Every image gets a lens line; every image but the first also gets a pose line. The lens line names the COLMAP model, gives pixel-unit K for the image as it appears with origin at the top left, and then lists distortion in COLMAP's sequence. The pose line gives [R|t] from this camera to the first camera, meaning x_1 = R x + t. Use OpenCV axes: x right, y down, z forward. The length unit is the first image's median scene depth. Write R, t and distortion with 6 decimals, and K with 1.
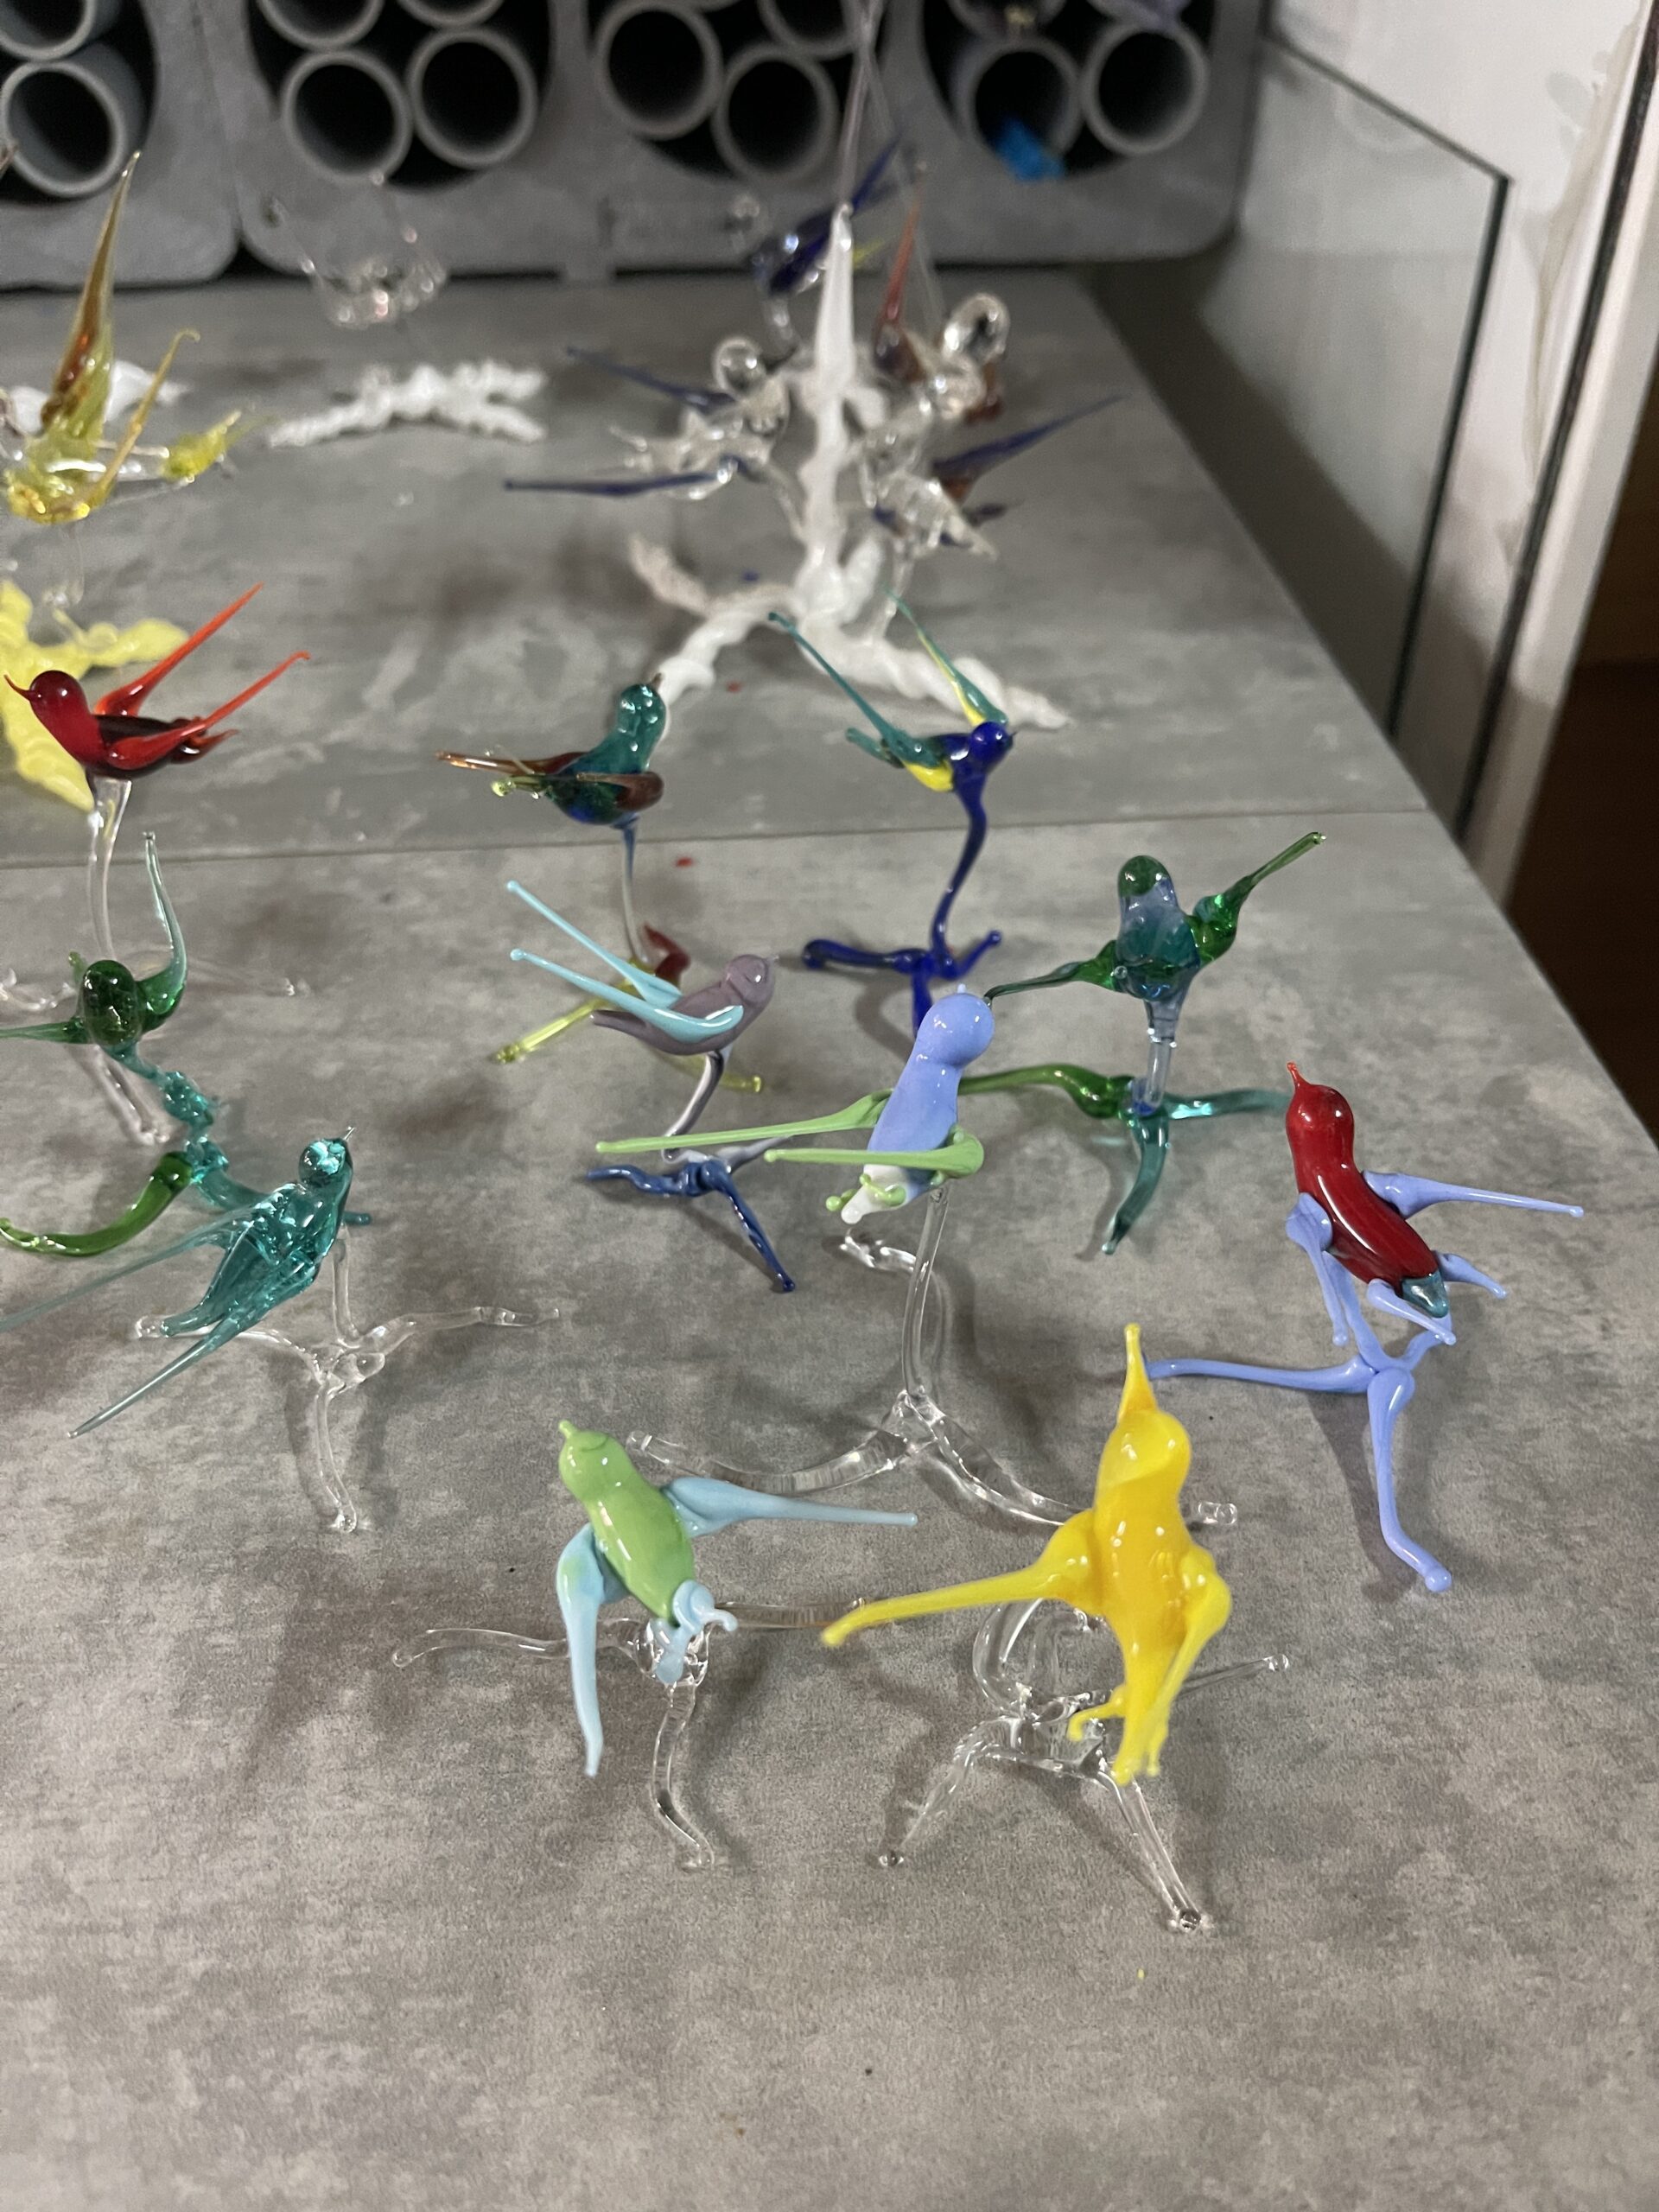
lens RADIAL K [[1718.4, 0, 833.9], [0, 1718.4, 1099.7], [0, 0, 1]] dist [0.058086, -0.110011]
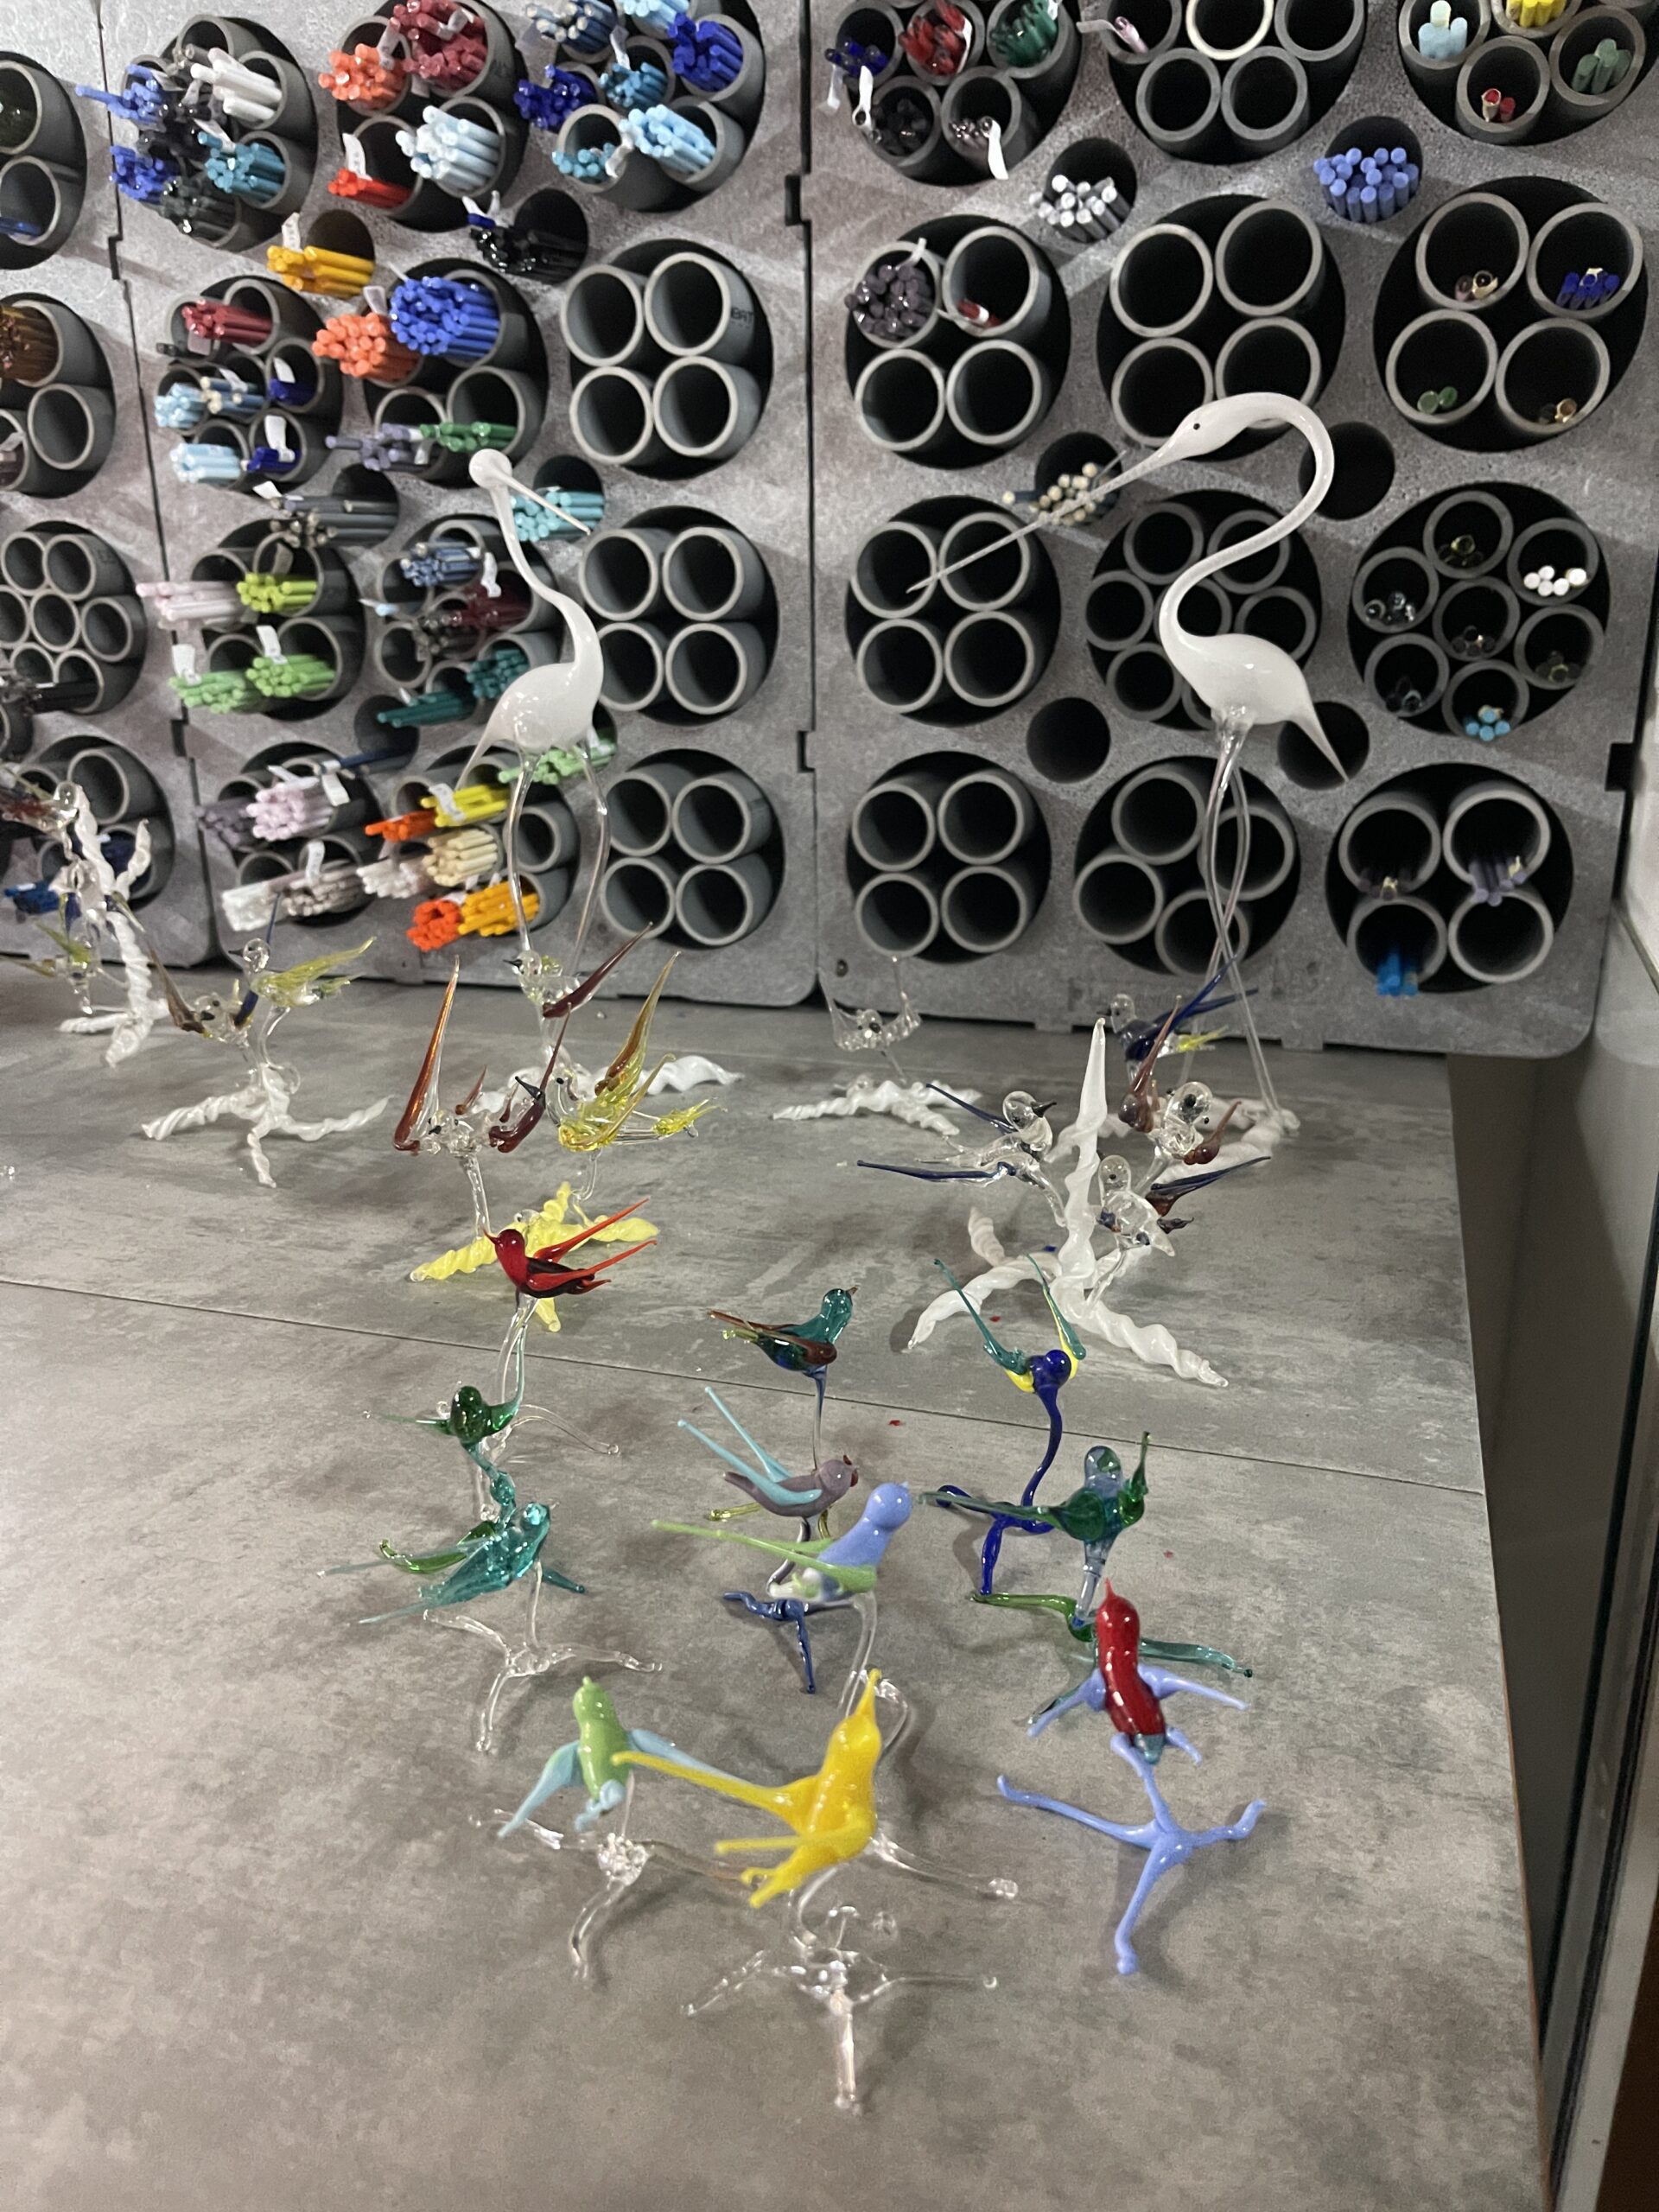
lens RADIAL K [[1588.8, 0, 830.5], [0, 1588.8, 1106.6], [0, 0, 1]] dist [0.002288, -0.001351]
pose [[0.935203, 0.114668, -0.335033, 0.247542], [-0.230317, 0.915627, -0.329518, 0.061320], [0.268980, 0.385330, 0.882706, -0.250495]]
